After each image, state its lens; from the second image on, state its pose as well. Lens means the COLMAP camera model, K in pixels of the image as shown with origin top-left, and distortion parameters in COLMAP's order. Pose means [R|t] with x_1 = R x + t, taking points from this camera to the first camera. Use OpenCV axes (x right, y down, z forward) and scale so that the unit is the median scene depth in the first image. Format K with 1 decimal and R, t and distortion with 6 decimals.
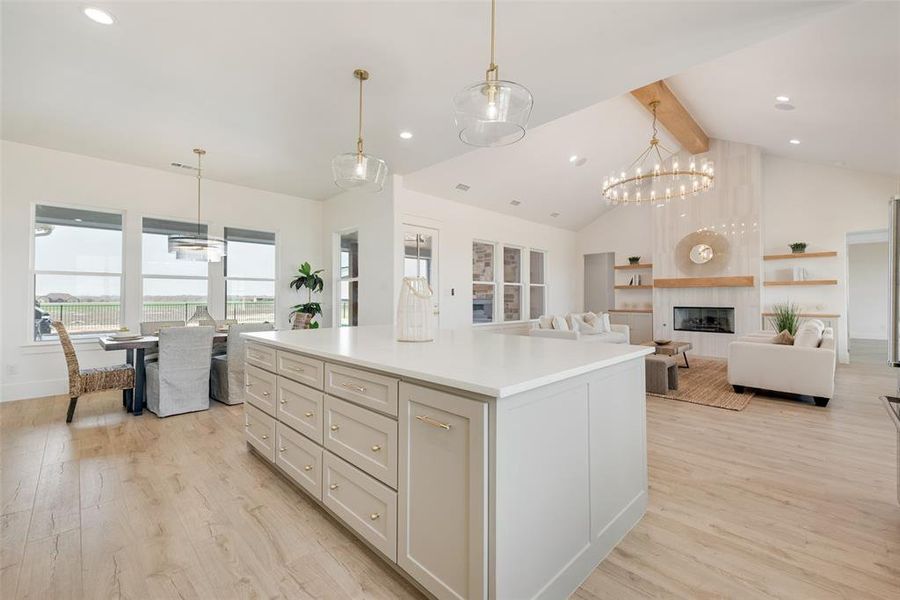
lens RADIAL K [[356.3, 0, 448.8], [0, 356.3, 302.5], [0, 0, 1]] dist [-0.001349, -0.000369]
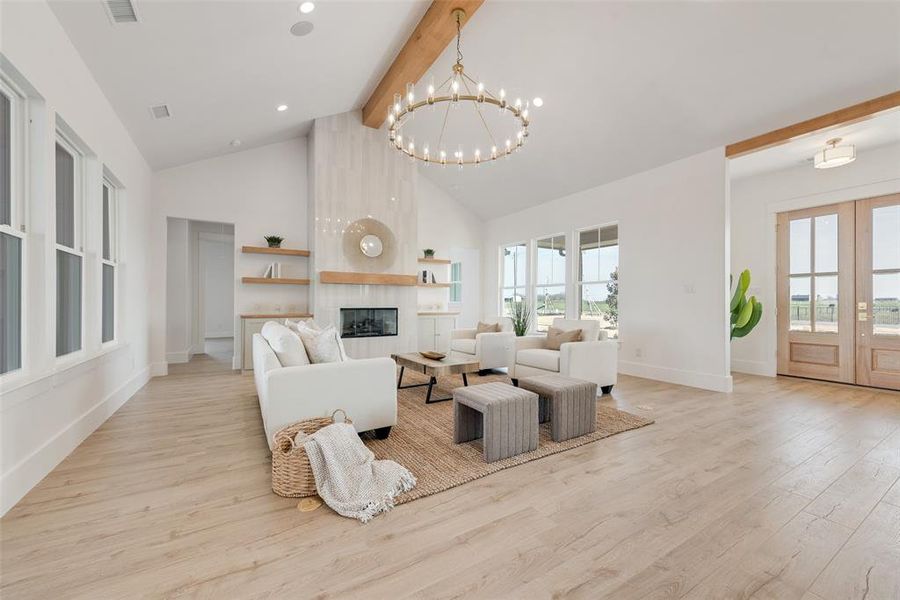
lens RADIAL K [[356.3, 0, 448.8], [0, 356.3, 302.5], [0, 0, 1]] dist [-0.001349, -0.000369]
pose [[0.200535, 0.002379, 0.979684, -0.086310], [0.004993, 0.999982, -0.003451, 0.003106], [-0.979674, 0.005584, 0.200520, 0.602146]]
